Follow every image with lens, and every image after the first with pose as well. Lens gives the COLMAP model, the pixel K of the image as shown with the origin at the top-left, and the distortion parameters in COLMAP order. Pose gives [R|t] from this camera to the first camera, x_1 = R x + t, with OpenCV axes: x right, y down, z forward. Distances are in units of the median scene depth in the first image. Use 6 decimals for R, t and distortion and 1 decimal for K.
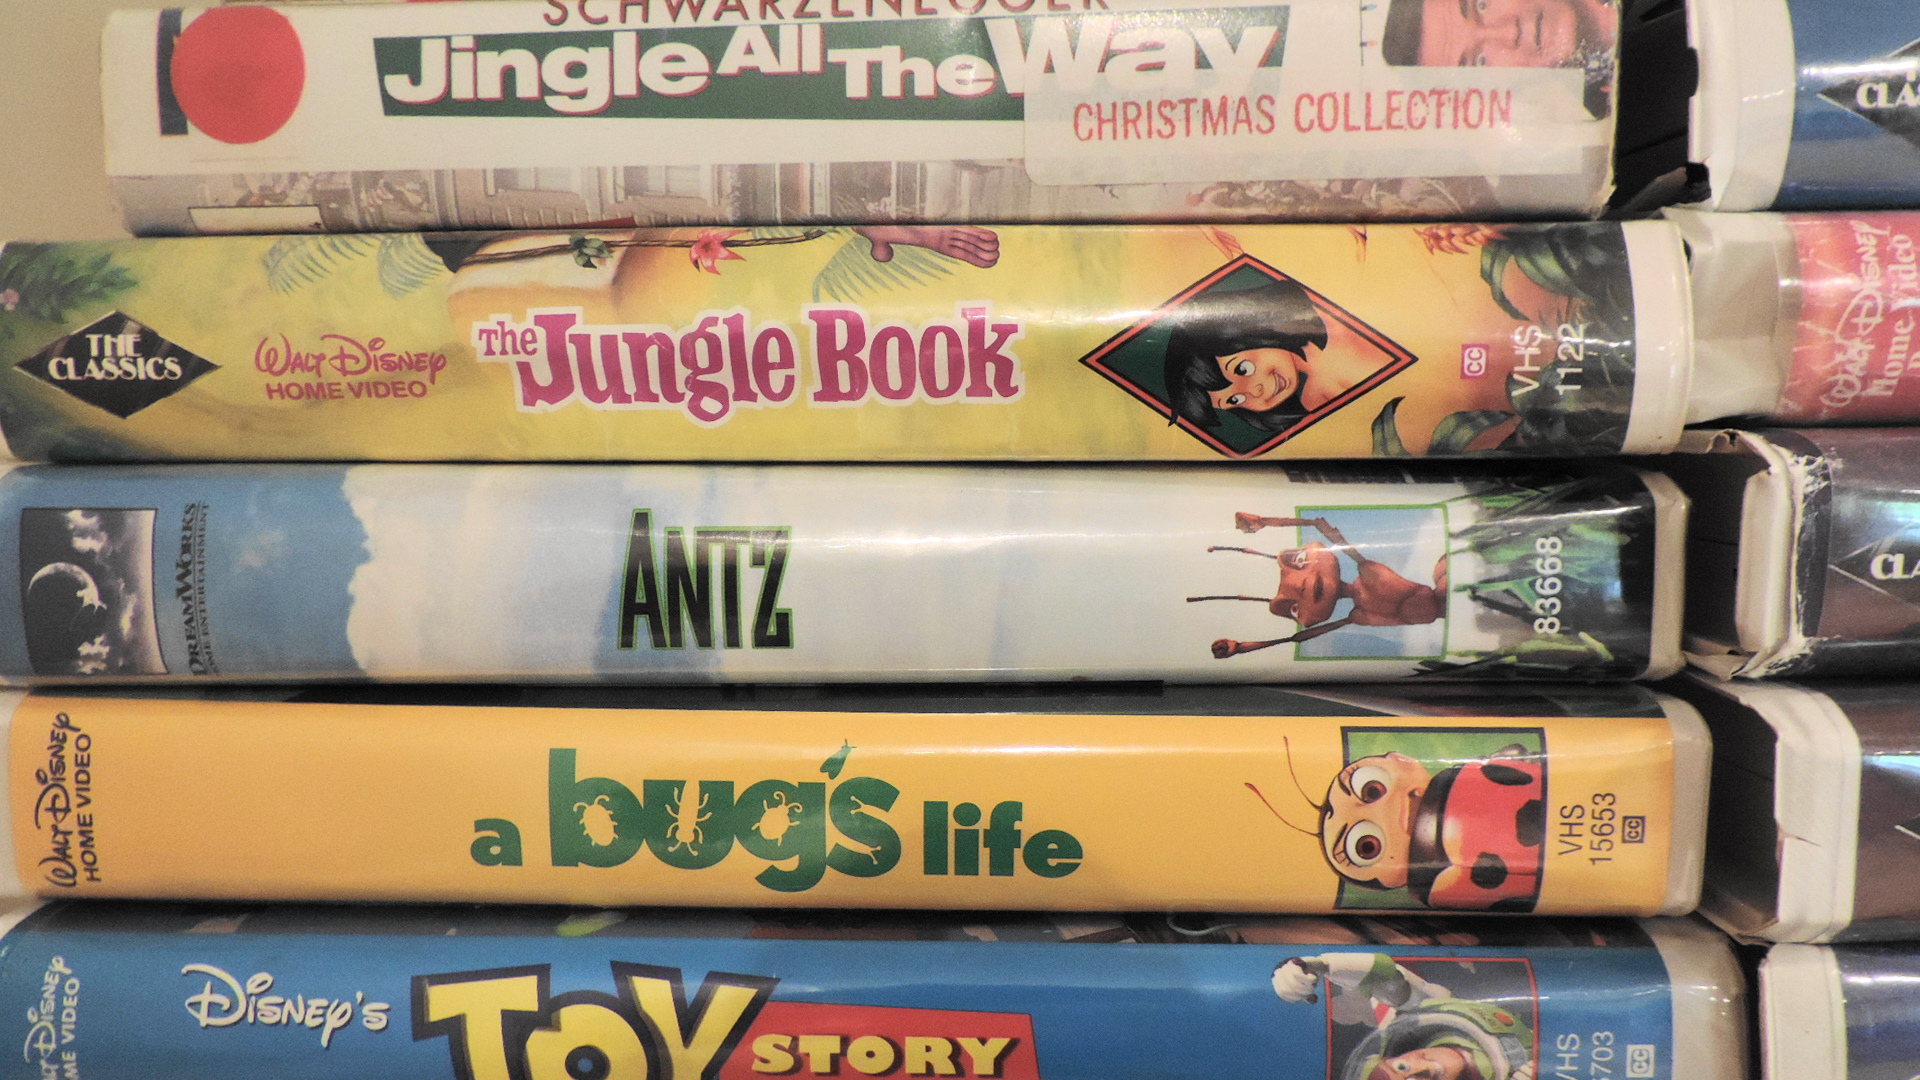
lens RADIAL K [[1357.1, 0, 960.0], [0, 1357.1, 540.0], [0, 0, 1]] dist [-0.015656, -0.005933]
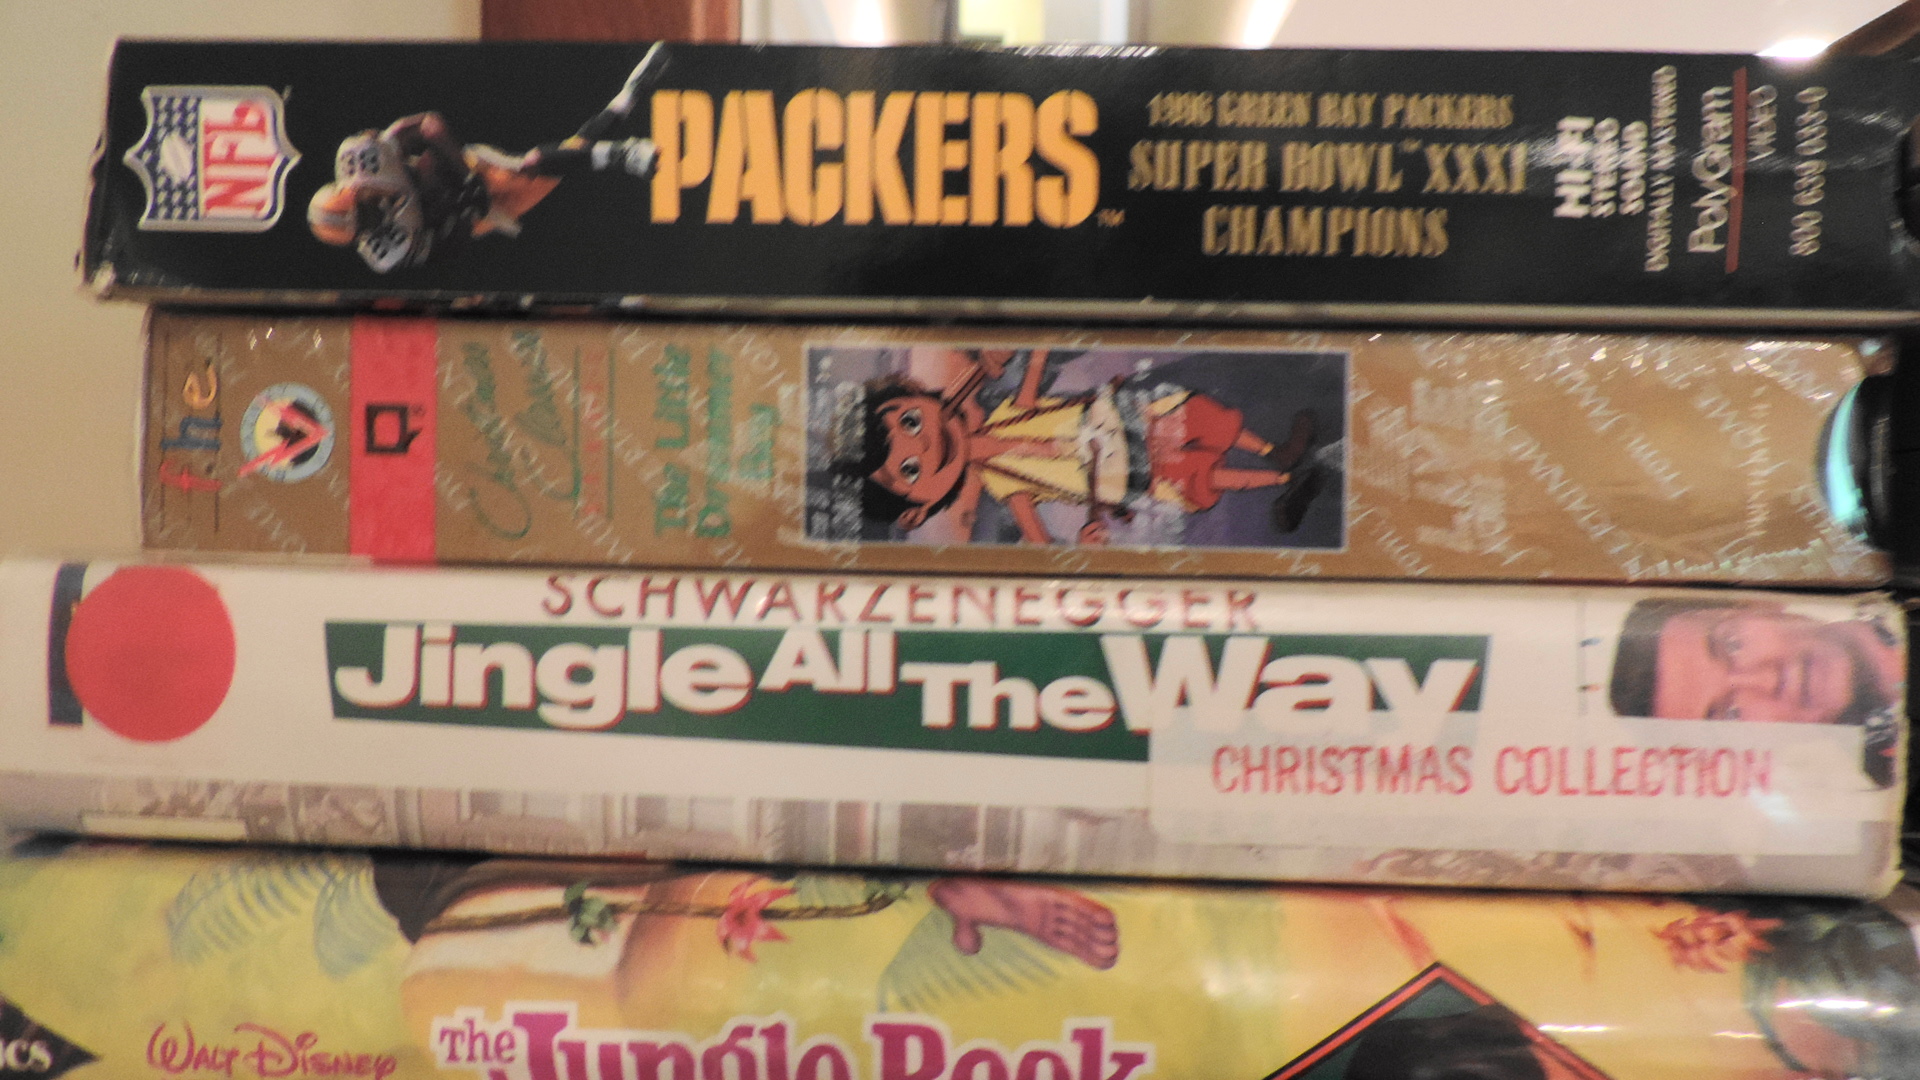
lens RADIAL K [[1357.1, 0, 960.0], [0, 1357.1, 540.0], [0, 0, 1]] dist [-0.015656, -0.005933]
pose [[0.999696, 0.021335, 0.012360, -0.075872], [-0.020238, 0.996345, -0.082992, -0.373516], [-0.014085, 0.082717, 0.996474, 0.208602]]
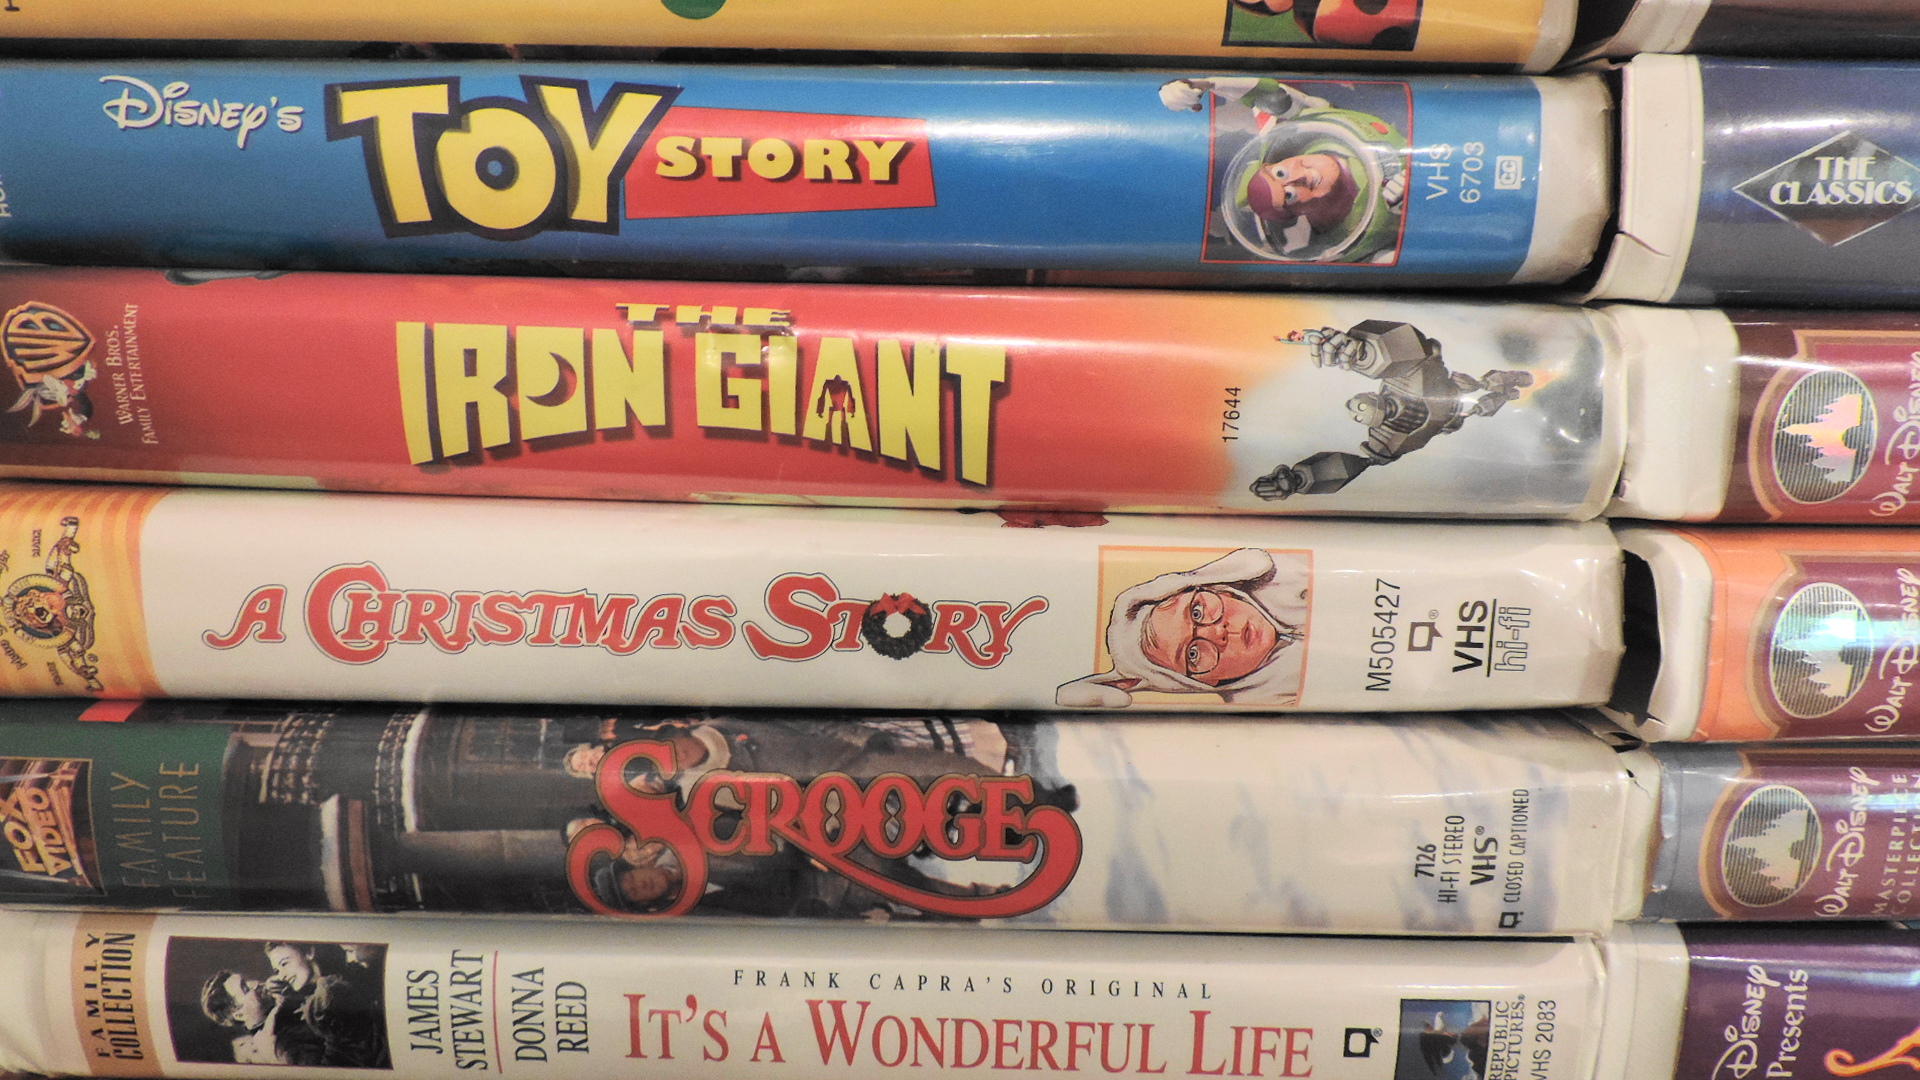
lens RADIAL K [[1357.1, 0, 960.0], [0, 1357.1, 540.0], [0, 0, 1]] dist [-0.015656, -0.005933]
pose [[0.999772, 0.012328, 0.017408, 0.062642], [-0.013832, 0.995925, 0.089123, 0.561995], [-0.016239, -0.089343, 0.995868, -0.060219]]
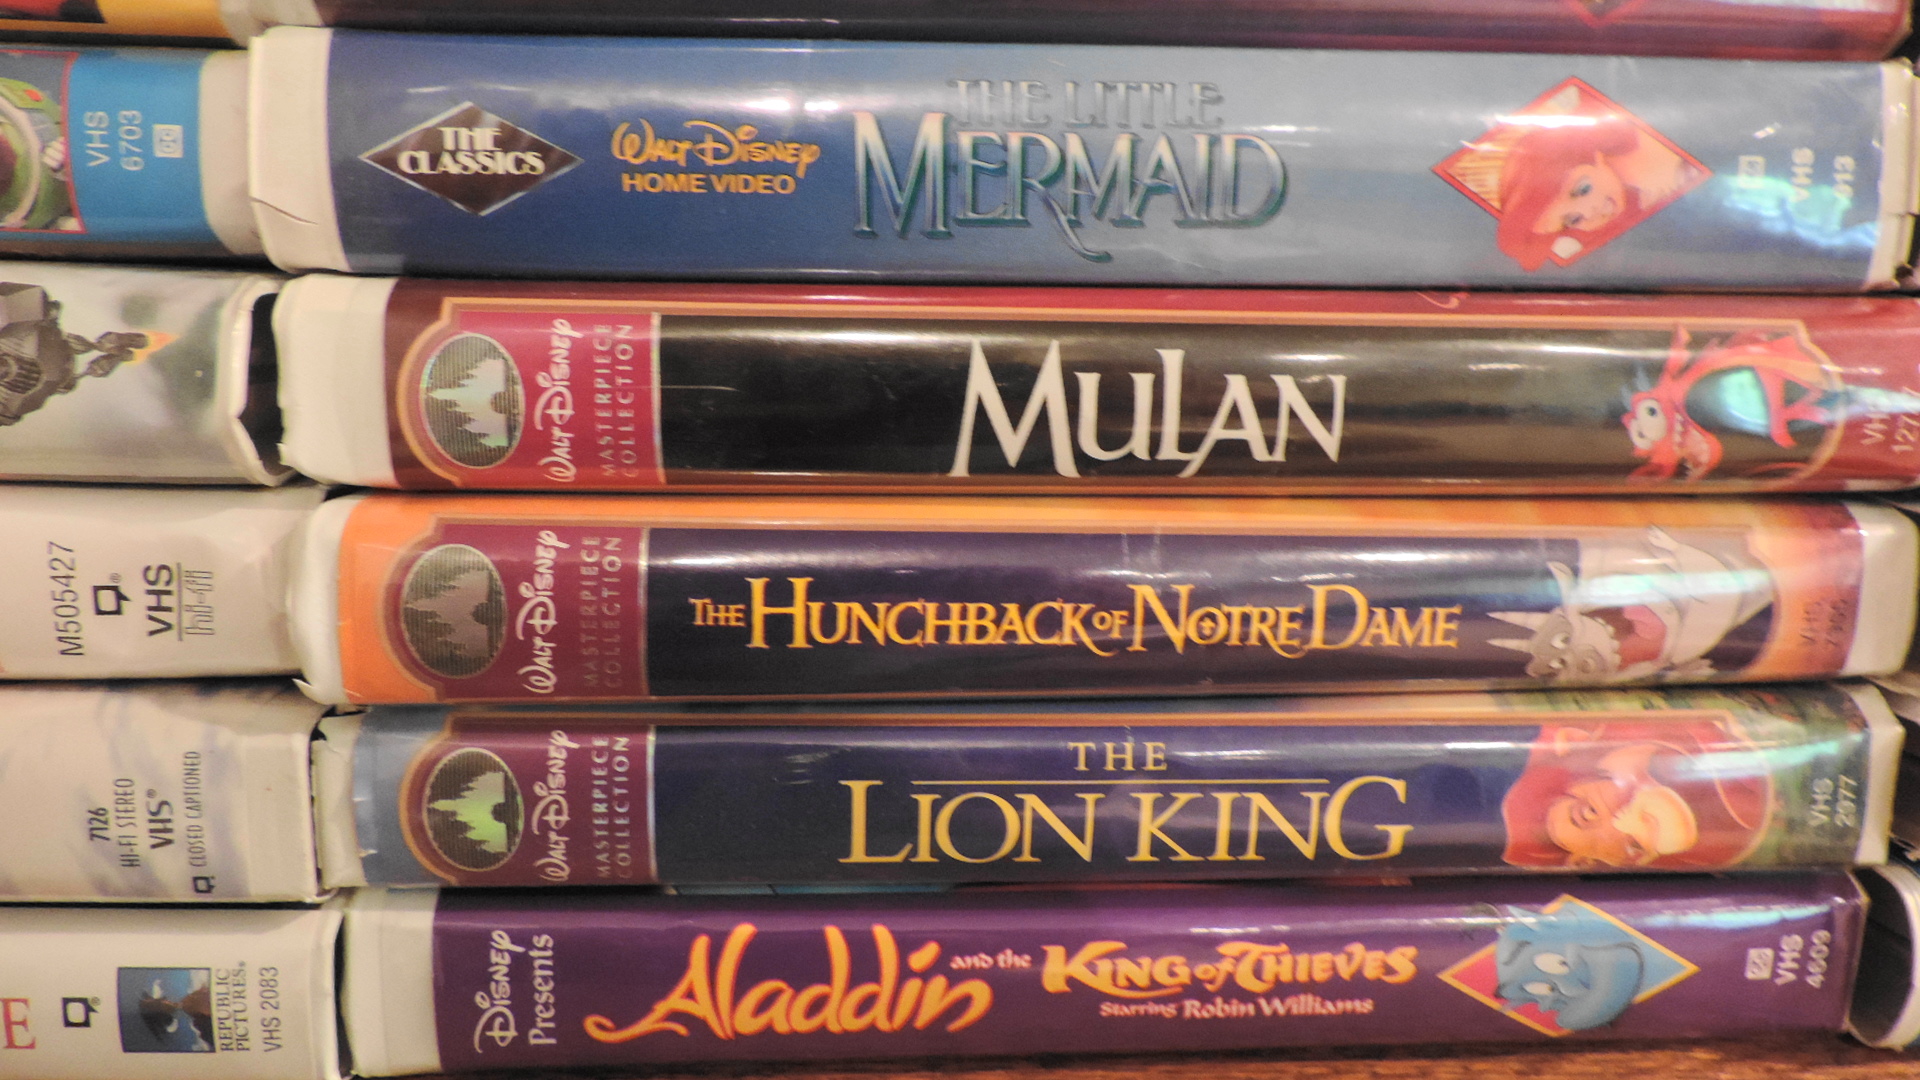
lens RADIAL K [[1357.1, 0, 960.0], [0, 1357.1, 540.0], [0, 0, 1]] dist [-0.015656, -0.005933]
pose [[0.995441, 0.014735, 0.094236, 0.991579], [-0.020338, 0.998064, 0.058778, 0.602880], [-0.093187, -0.060427, 0.993813, -0.126613]]
